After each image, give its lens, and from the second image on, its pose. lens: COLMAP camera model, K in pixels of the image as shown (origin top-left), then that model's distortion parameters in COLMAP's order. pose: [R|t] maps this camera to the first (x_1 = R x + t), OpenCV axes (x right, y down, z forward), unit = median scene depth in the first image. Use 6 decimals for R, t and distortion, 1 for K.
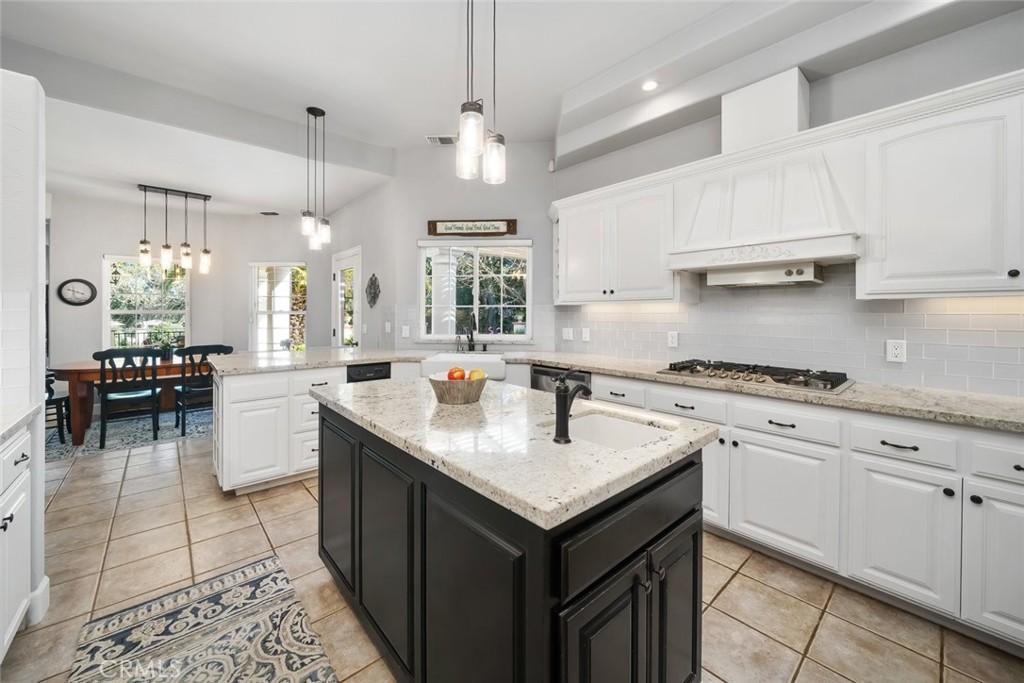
lens RADIAL K [[386.8, 0, 499.9], [0, 386.8, 316.0], [0, 0, 1]] dist [-0.009435, 0.000536]
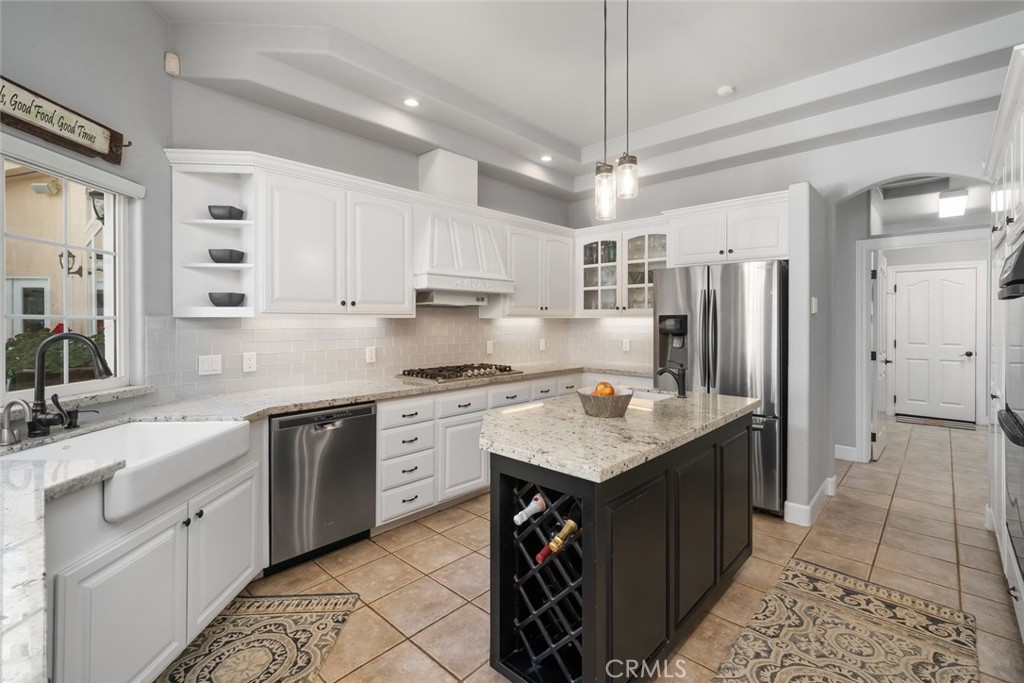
lens RADIAL K [[441.6, 0, 521.8], [0, 441.6, 320.8], [0, 0, 1]] dist [-0.001029, -0.000836]
pose [[-0.094532, -0.001781, 0.995520, -0.695347], [0.011434, 0.999931, 0.002874, -0.023673], [-0.995456, 0.011654, -0.094505, 0.728997]]
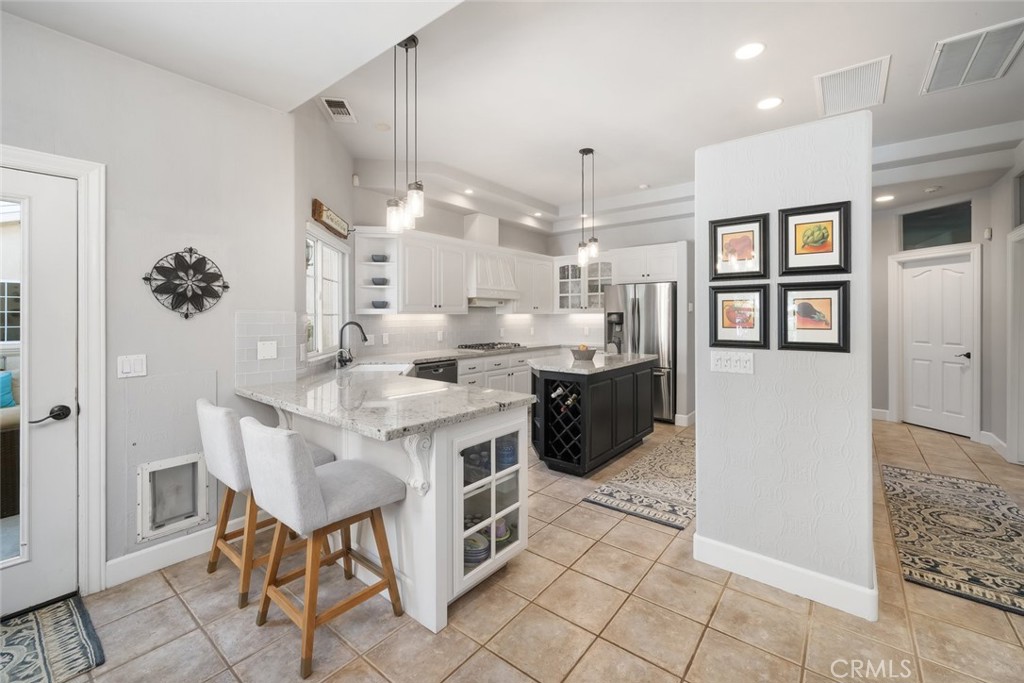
lens RADIAL K [[429.0, 0, 502.1], [0, 429.0, 313.3], [0, 0, 1]] dist [-0.004705, 0.001469]
pose [[-0.158366, 0.002265, 0.987378, -1.389045], [0.012351, 0.999924, -0.000313, -0.032170], [-0.987303, 0.012146, -0.158382, 1.026875]]
